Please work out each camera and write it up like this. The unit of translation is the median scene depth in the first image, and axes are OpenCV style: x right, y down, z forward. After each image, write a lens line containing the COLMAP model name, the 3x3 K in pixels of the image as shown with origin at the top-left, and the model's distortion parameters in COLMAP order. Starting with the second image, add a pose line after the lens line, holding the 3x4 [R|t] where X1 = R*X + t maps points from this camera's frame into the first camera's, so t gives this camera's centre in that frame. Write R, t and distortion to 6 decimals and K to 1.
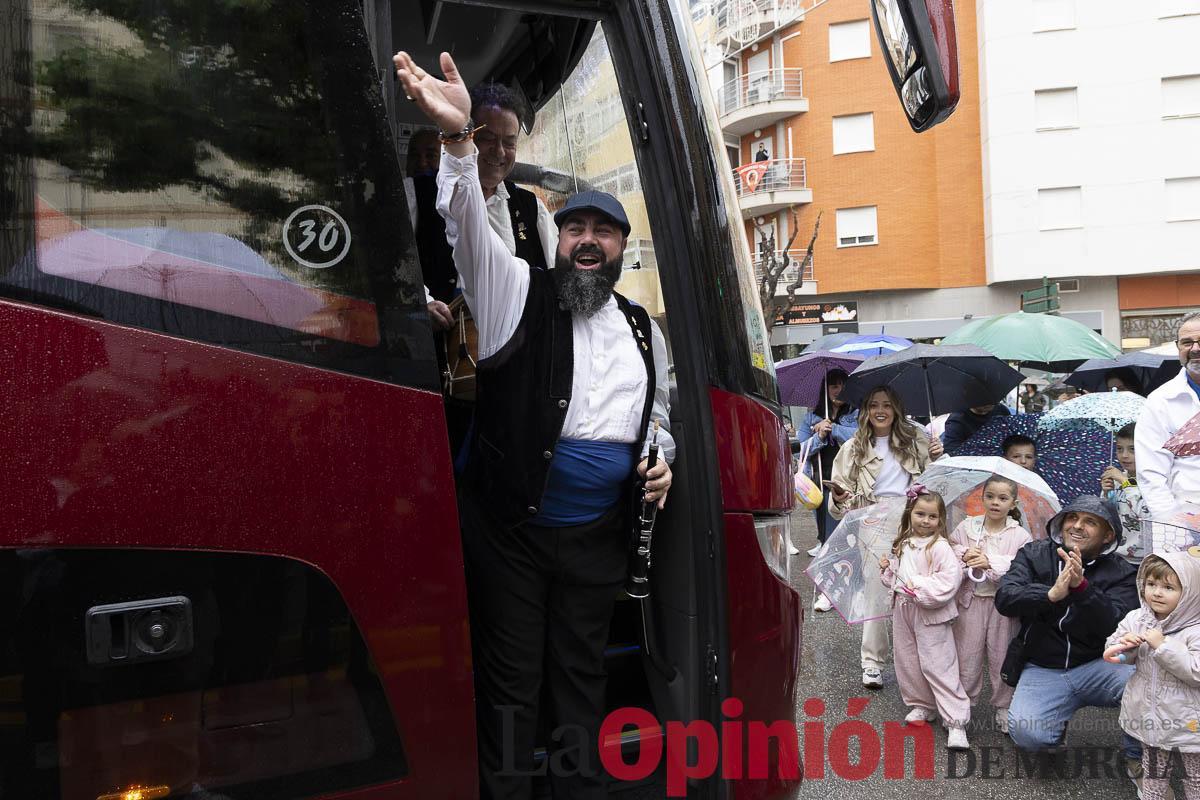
lens RADIAL K [[807.8, 0, 602.5], [0, 807.8, 400.2], [0, 0, 1]] dist [-0.000396, 0.005413]
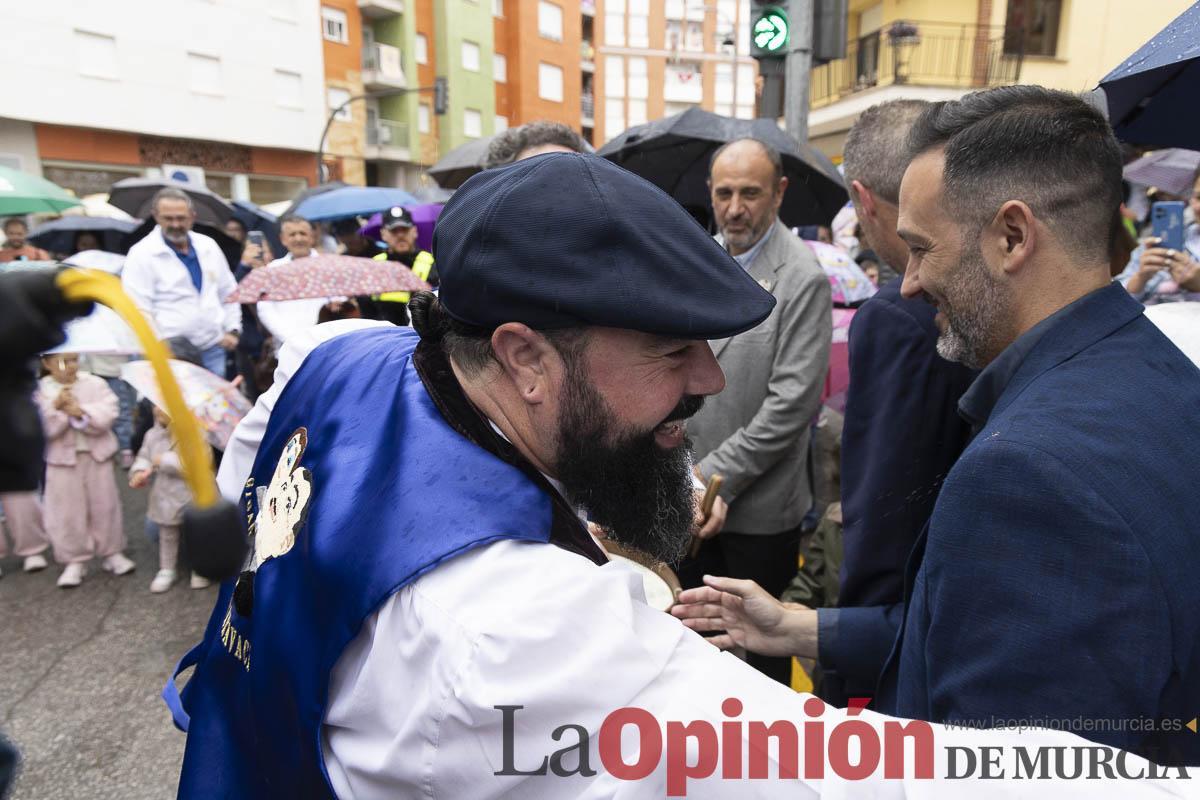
lens RADIAL K [[807.8, 0, 606.9], [0, 807.8, 398.2], [0, 0, 1]] dist [-0.000396, 0.005413]
pose [[0.384063, -0.143545, 0.912080, -0.126221], [-0.020293, 0.986290, 0.163769, -0.003322], [-0.923084, -0.081407, 0.375885, -0.083653]]
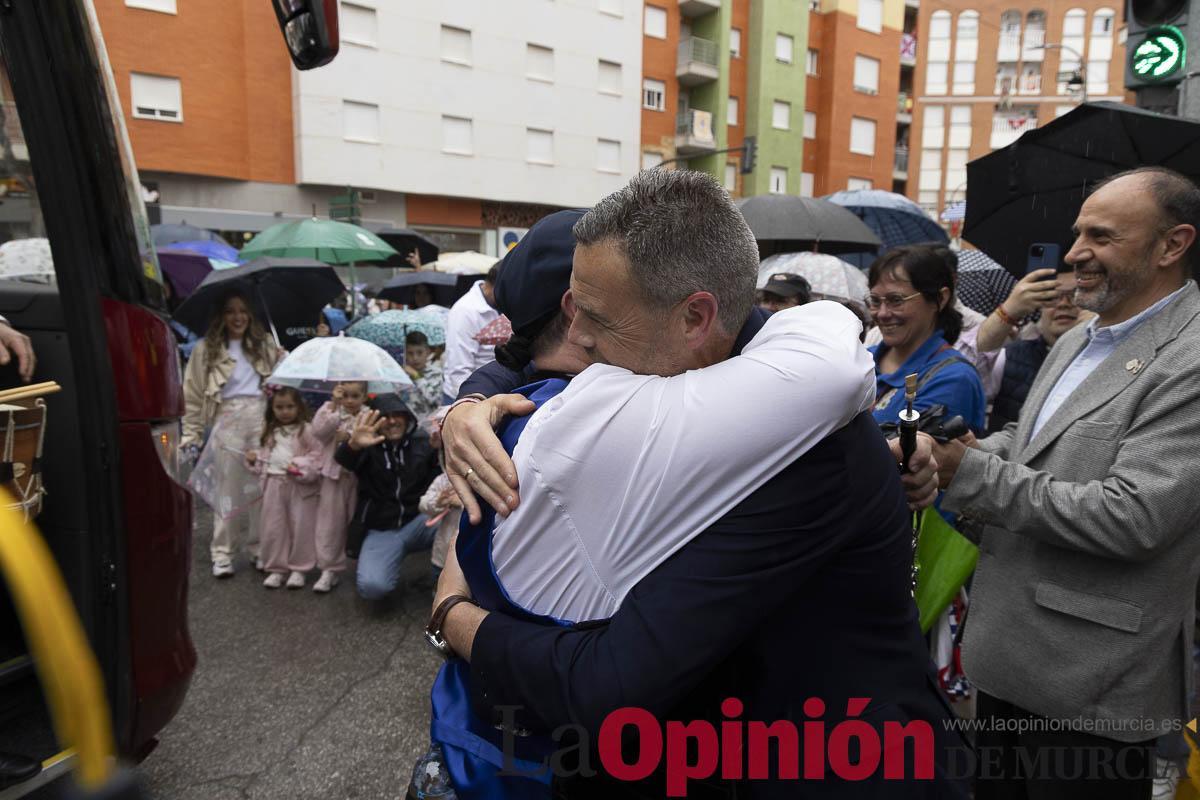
lens RADIAL K [[807.8, 0, 601.4], [0, 807.8, 396.1], [0, 0, 1]] dist [-0.000396, 0.005413]
pose [[0.687892, -0.048074, 0.724219, -0.070527], [-0.043477, 0.993283, 0.107231, -0.011757], [-0.724509, -0.105251, 0.681182, -0.046651]]
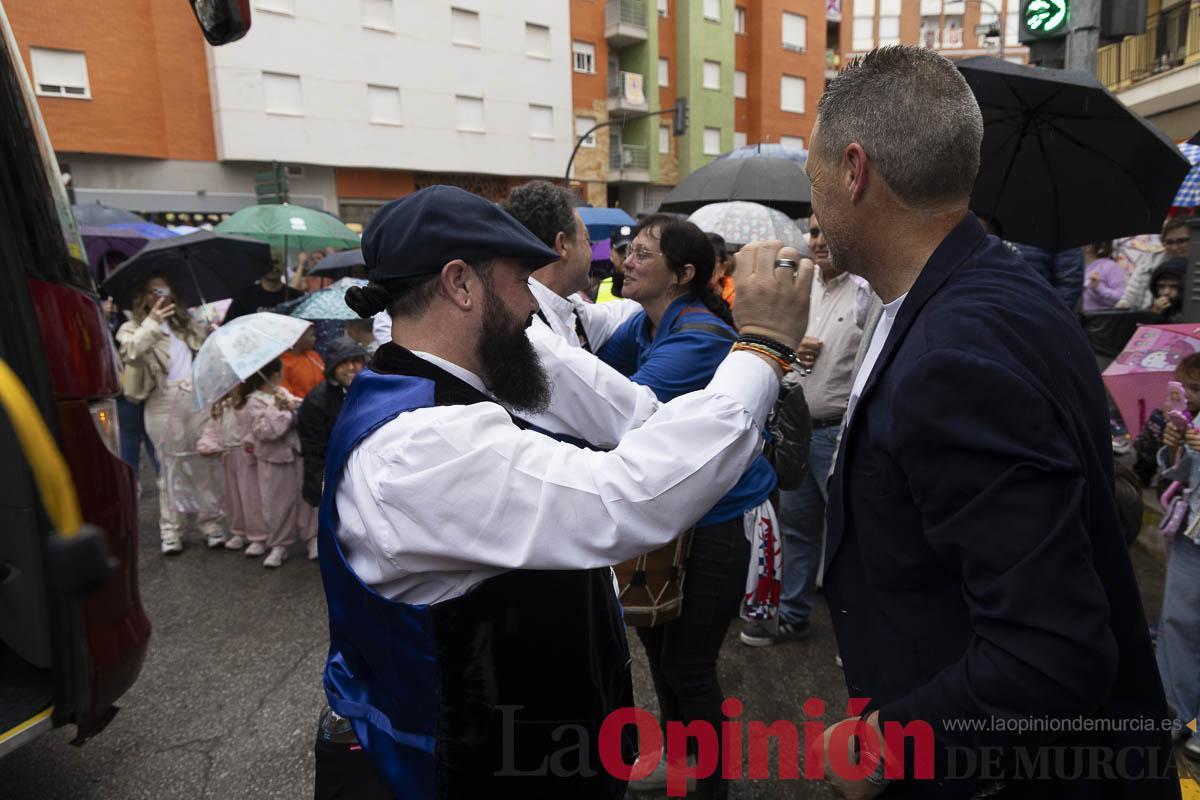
lens RADIAL K [[807.8, 0, 602.2], [0, 807.8, 399.2], [0, 0, 1]] dist [-0.000396, 0.005413]
pose [[0.634720, -0.114100, 0.764272, -0.083444], [-0.001051, 0.988910, 0.148510, -0.008017], [-0.772742, -0.095065, 0.627561, -0.074100]]
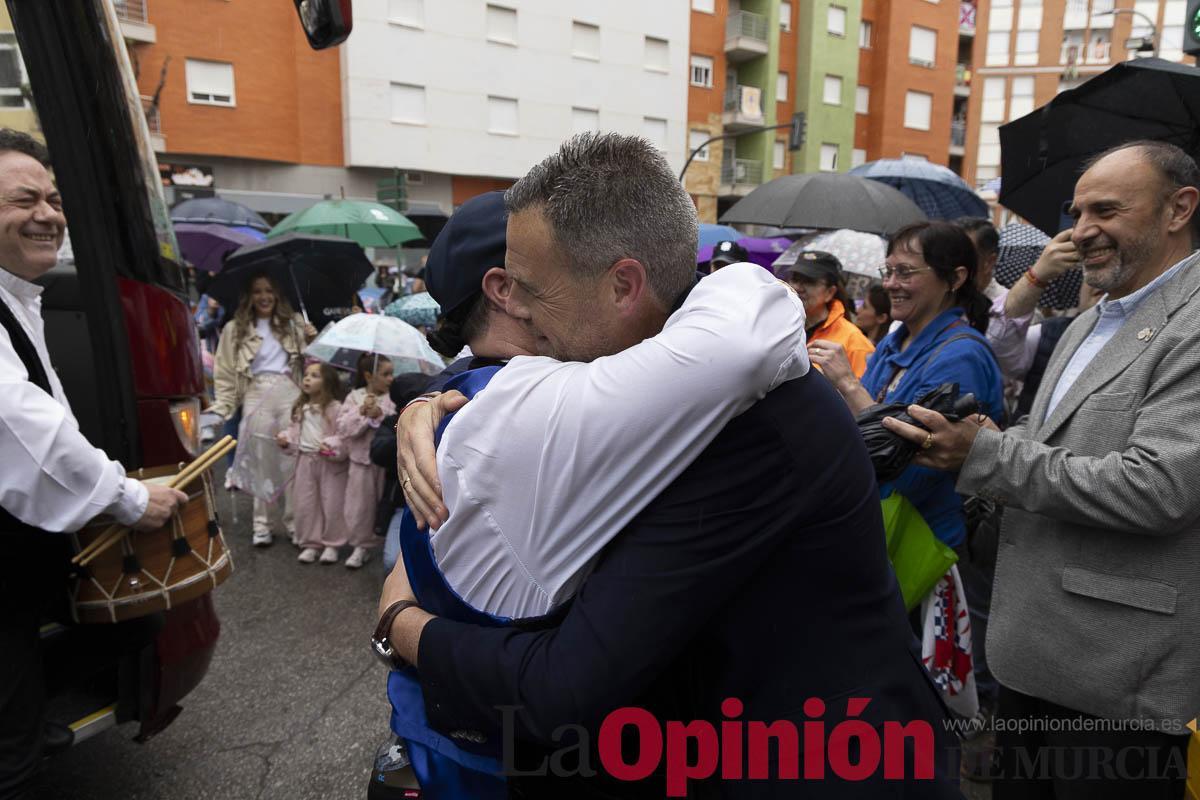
lens RADIAL K [[807.8, 0, 600.9], [0, 807.8, 397.8], [0, 0, 1]] dist [-0.000396, 0.005413]
pose [[0.730026, -0.062356, 0.680569, -0.050834], [-0.041069, 0.990026, 0.134764, -0.010837], [-0.682184, -0.126331, 0.720184, -0.058768]]
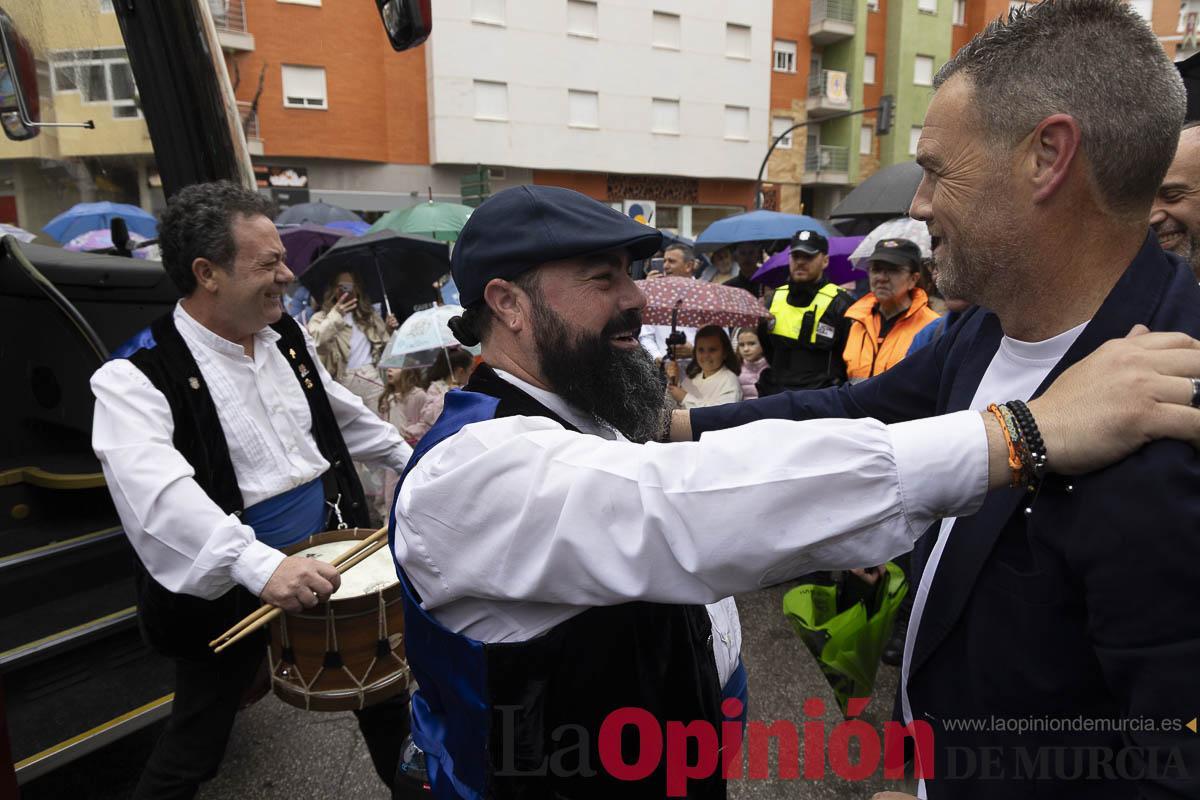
lens RADIAL K [[807.8, 0, 599.6], [0, 807.8, 399.0], [0, 0, 1]] dist [-0.000396, 0.005413]
pose [[0.795237, -0.068232, 0.602448, -0.050621], [-0.028107, 0.988430, 0.149049, -0.010330], [-0.605647, -0.135462, 0.784118, -0.067997]]
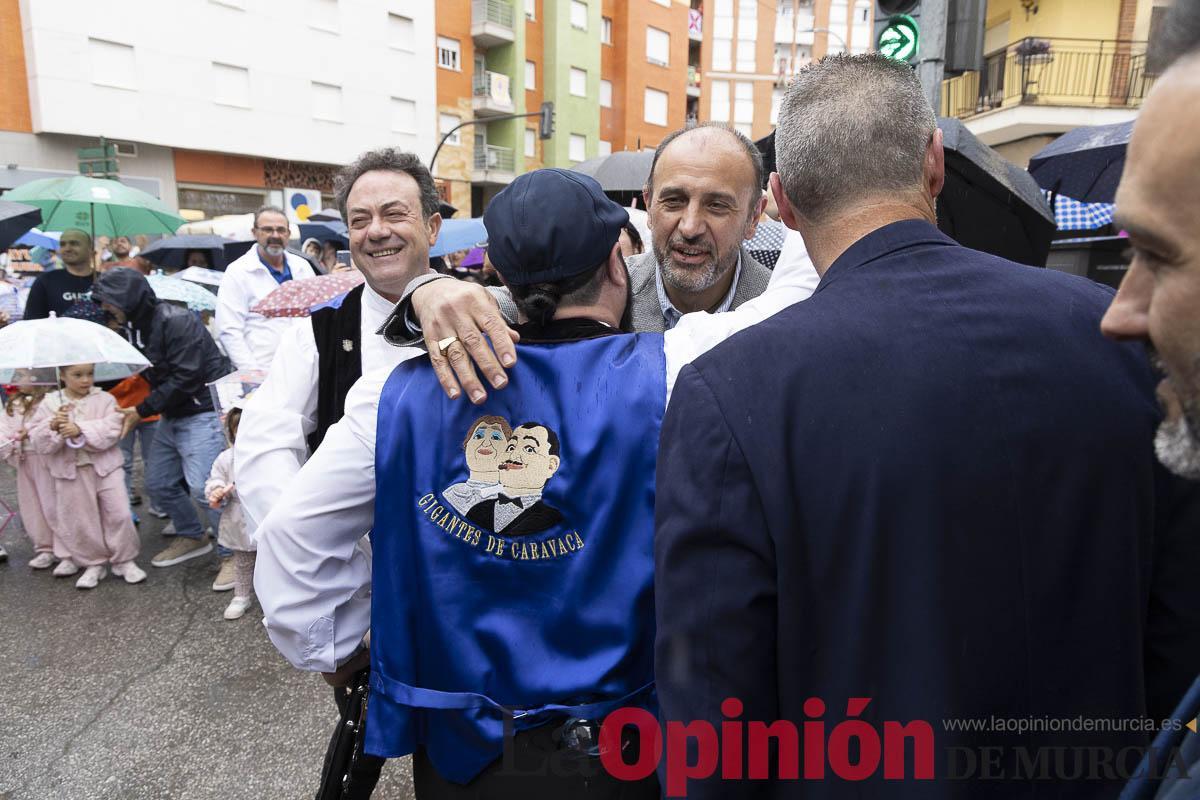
lens RADIAL K [[807.8, 0, 604.3], [0, 807.8, 397.9], [0, 0, 1]] dist [-0.000396, 0.005413]
pose [[0.494715, -0.101783, 0.863074, -0.067945], [-0.038513, 0.989575, 0.138777, -0.006084], [-0.868202, -0.101895, 0.485637, -0.056642]]
